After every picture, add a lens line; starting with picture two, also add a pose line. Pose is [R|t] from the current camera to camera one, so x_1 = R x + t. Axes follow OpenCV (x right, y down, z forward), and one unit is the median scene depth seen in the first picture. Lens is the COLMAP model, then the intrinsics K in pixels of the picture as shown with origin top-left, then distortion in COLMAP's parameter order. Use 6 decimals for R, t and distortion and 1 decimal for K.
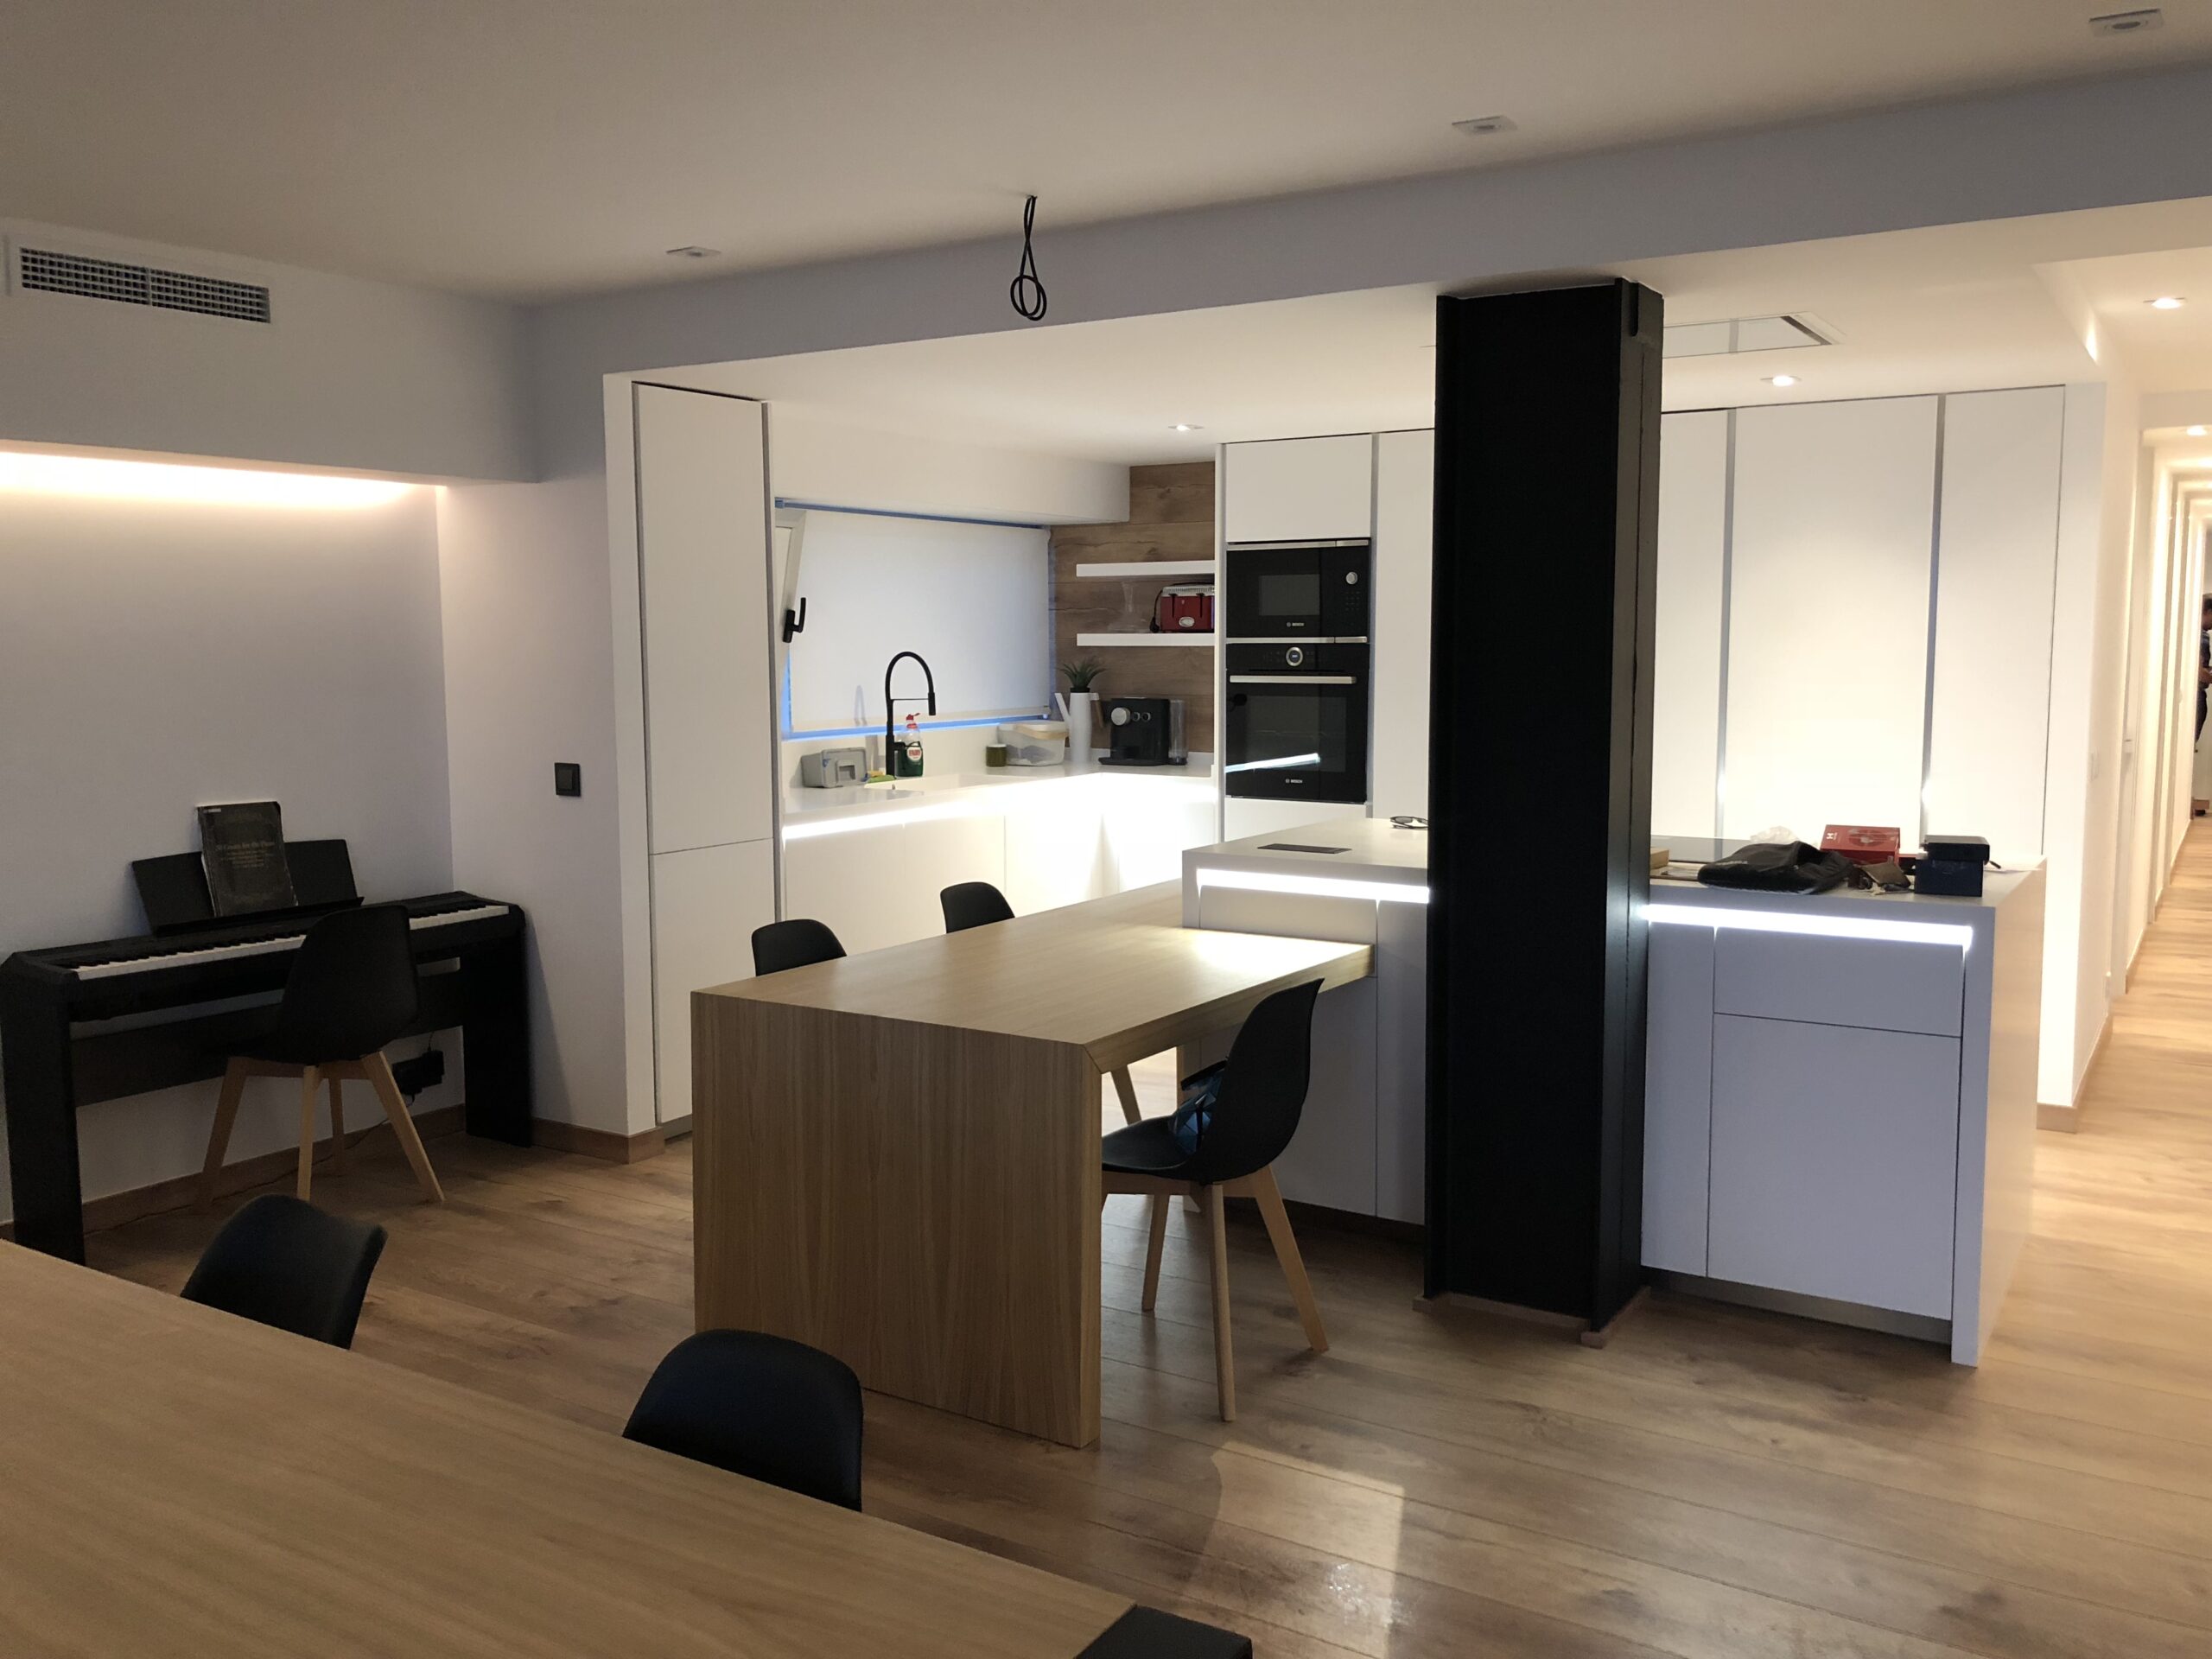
lens RADIAL K [[1879.9, 0, 1106.0], [0, 1879.9, 829.5], [0, 0, 1]] dist [0.146390, 0.000066]
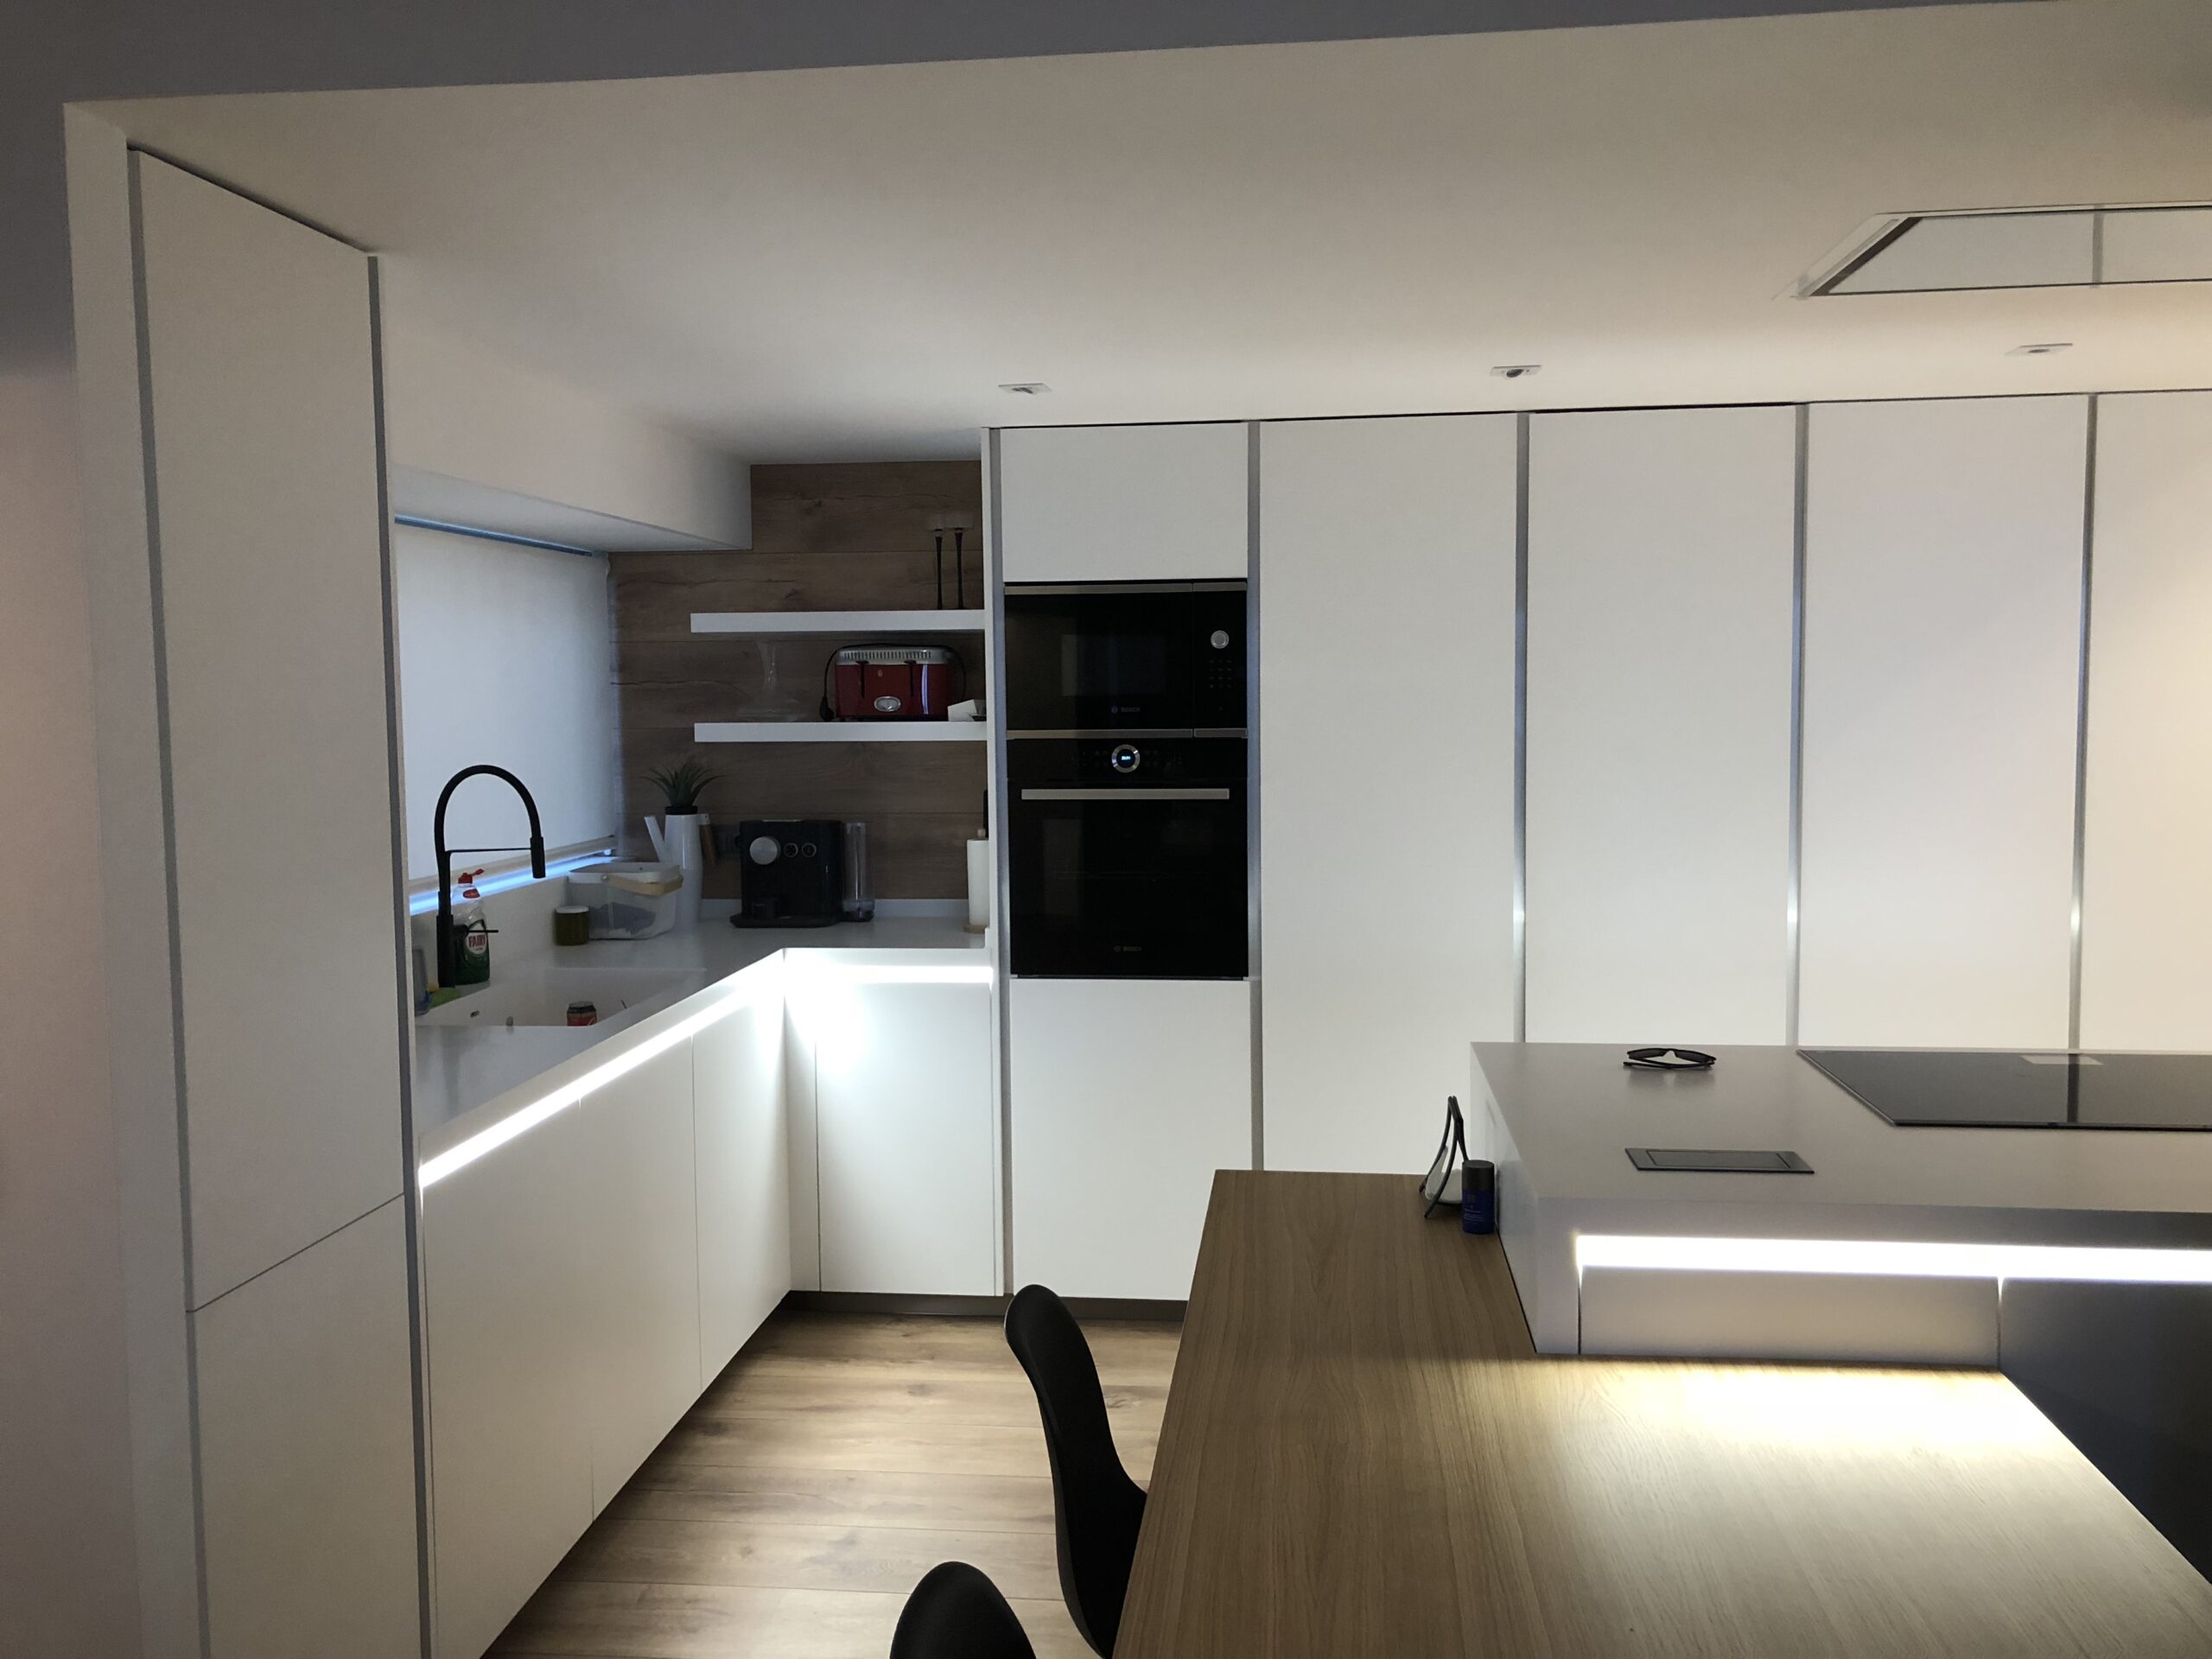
lens RADIAL K [[1879.9, 0, 1106.0], [0, 1879.9, 829.5], [0, 0, 1]] dist [0.146390, 0.000066]
pose [[0.897257, -0.041982, 0.439508, -0.186707], [0.055022, 0.998341, -0.016968, -0.054842], [-0.438067, 0.039407, 0.898078, 0.407246]]
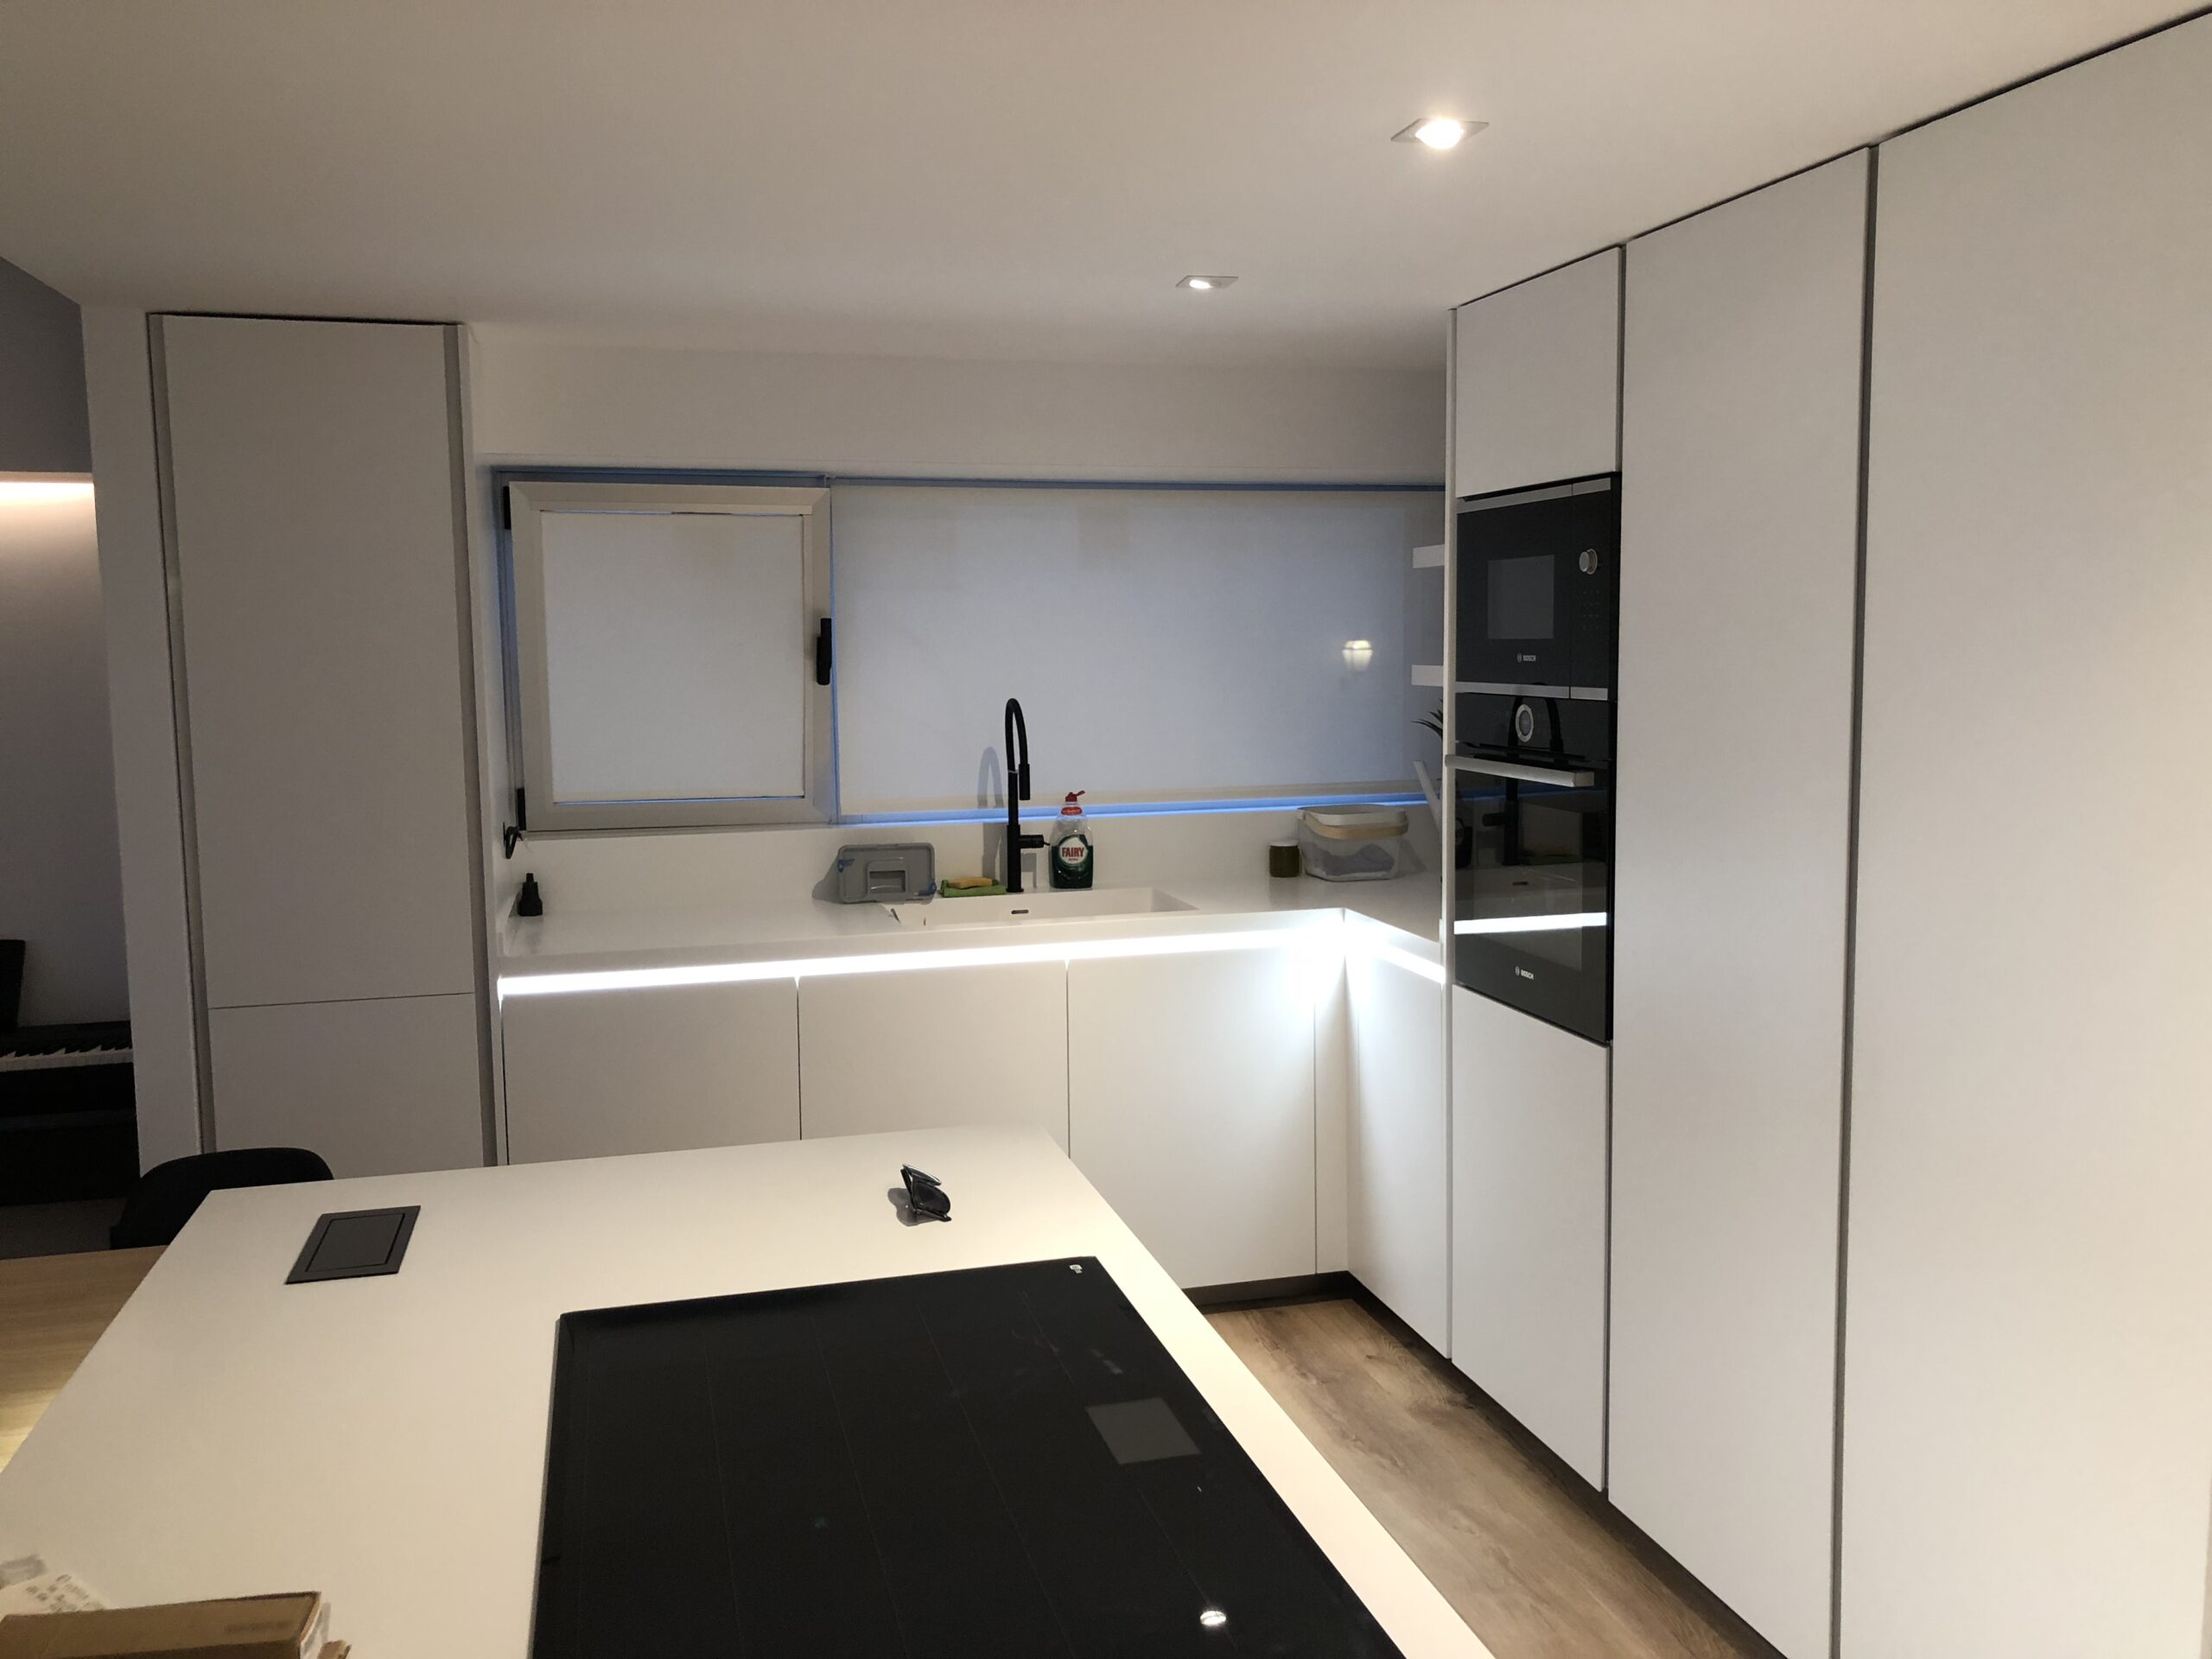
lens RADIAL K [[1765.8, 0, 1095.7], [0, 1765.8, 820.3], [0, 0, 1]] dist [0.081656, -0.001594]
pose [[0.730807, 0.064581, -0.679522, 0.324974], [-0.060914, 0.997713, 0.029311, -0.071141], [0.679861, 0.019972, 0.733069, 0.566291]]
